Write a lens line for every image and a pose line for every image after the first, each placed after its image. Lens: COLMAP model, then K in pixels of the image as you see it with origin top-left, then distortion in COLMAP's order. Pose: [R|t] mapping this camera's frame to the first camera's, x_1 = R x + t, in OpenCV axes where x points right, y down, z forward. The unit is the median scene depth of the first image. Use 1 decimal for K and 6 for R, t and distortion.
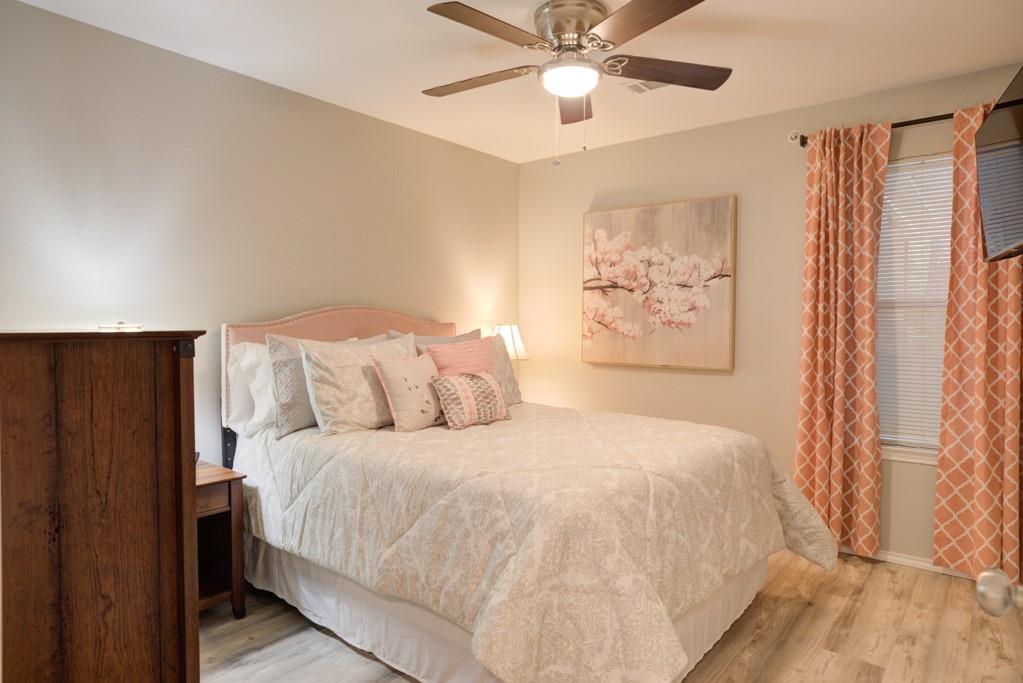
lens RADIAL K [[624.8, 0, 511.5], [0, 624.8, 341.5], [0, 0, 1]] dist [0.003408, 0.001043]
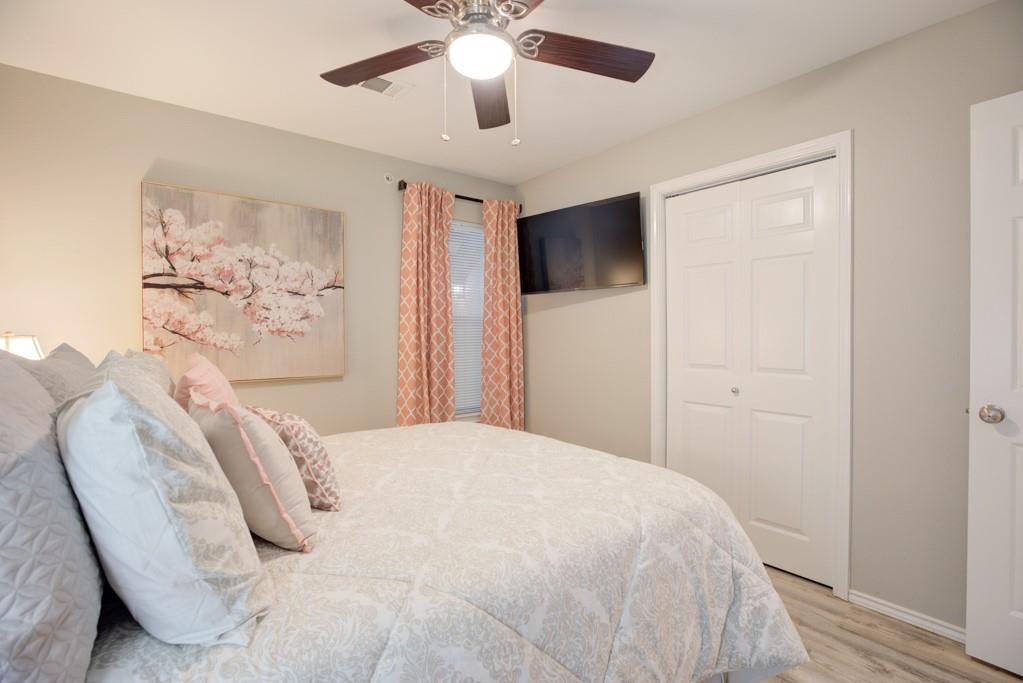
lens RADIAL K [[467.4, 0, 514.3], [0, 467.4, 340.3], [0, 0, 1]] dist [-0.043608, 0.010706]
pose [[0.212561, -0.018988, 0.976963, -0.333038], [0.036729, 0.999260, 0.011431, -0.011917], [-0.976457, 0.033453, 0.213102, 0.502356]]
